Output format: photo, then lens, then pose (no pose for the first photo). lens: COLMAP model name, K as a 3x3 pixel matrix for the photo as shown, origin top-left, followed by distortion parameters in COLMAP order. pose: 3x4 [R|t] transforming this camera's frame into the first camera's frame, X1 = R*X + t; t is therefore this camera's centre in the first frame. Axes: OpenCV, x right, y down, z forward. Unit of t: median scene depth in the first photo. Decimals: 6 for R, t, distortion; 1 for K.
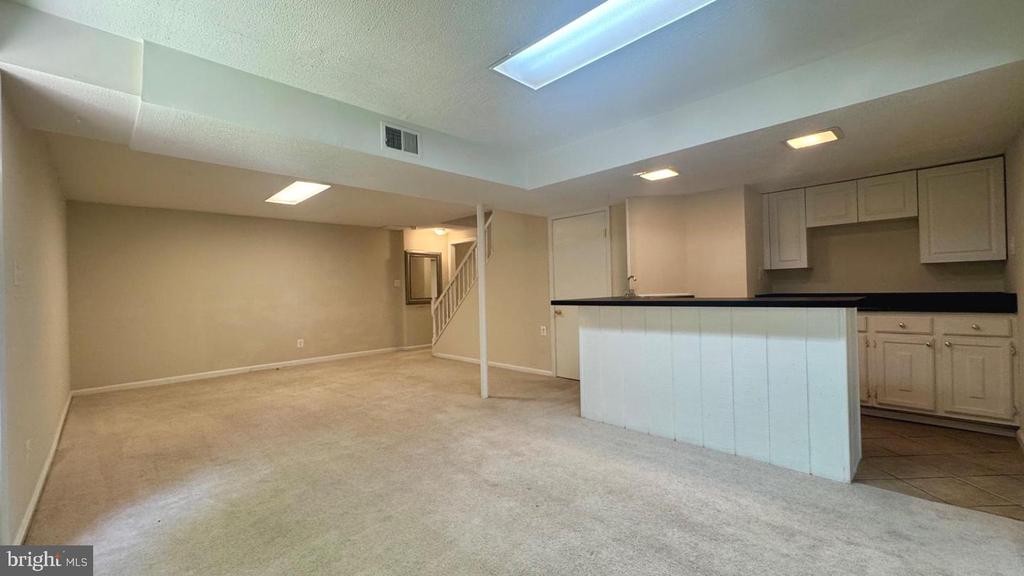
lens RADIAL K [[408.1, 0, 514.8], [0, 408.1, 288.2], [0, 0, 1]] dist [0.000631, 0.000319]
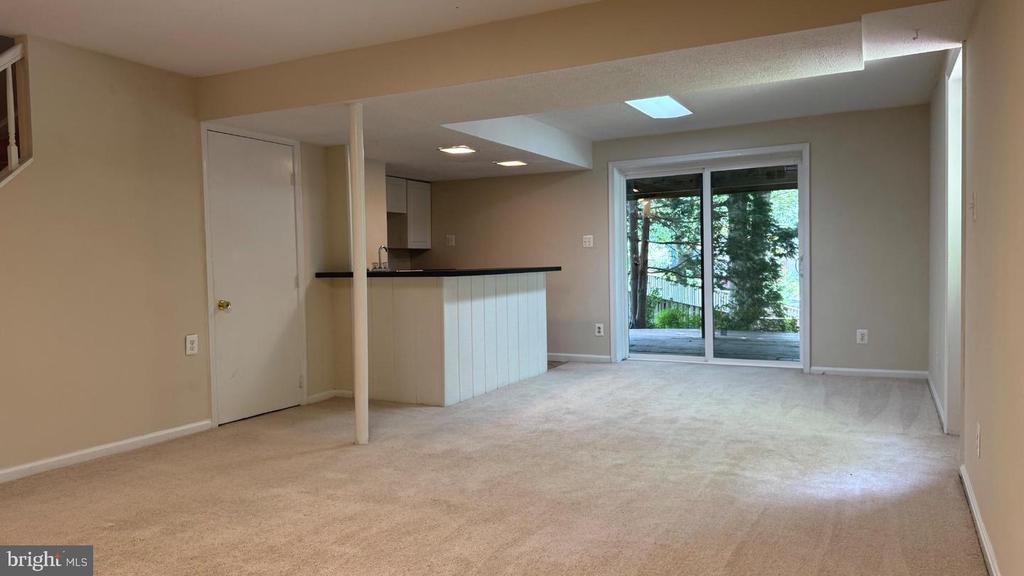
lens RADIAL K [[729.4, 0, 511.7], [0, 729.4, 290.3], [0, 0, 1]] dist [0.003018, 0.000259]
pose [[-0.316264, -0.000782, 0.948671, -1.380009], [0.028642, 0.999536, 0.010372, 0.061336], [-0.948239, 0.030452, -0.316095, 1.393977]]
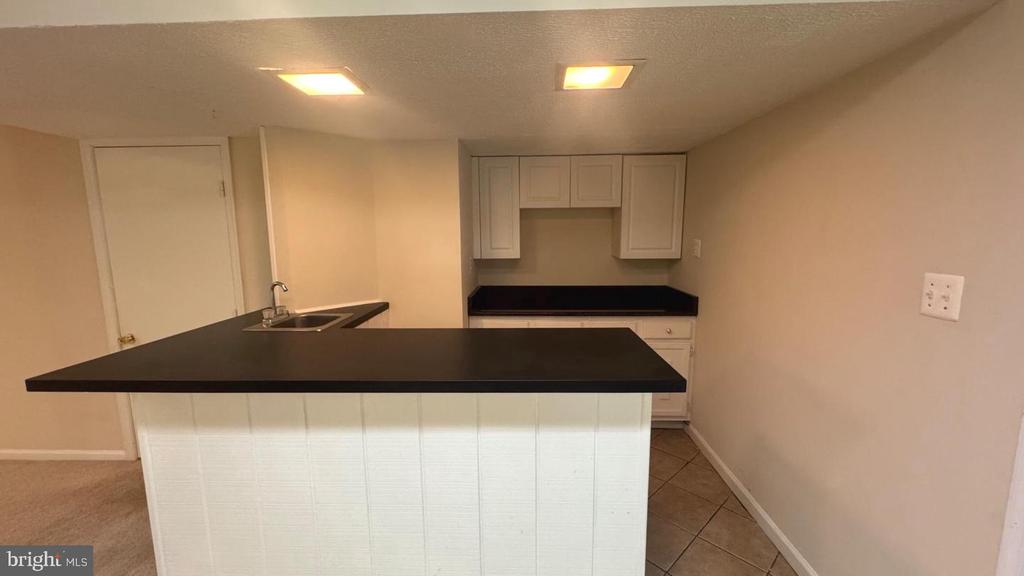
lens RADIAL K [[408.1, 0, 513.2], [0, 408.1, 287.2], [0, 0, 1]] dist [0.000631, 0.000319]
pose [[0.729295, -0.072594, 0.680338, 0.169495], [-0.010122, 0.993102, 0.116817, -0.099560], [-0.684125, -0.092080, 0.723529, 0.469773]]
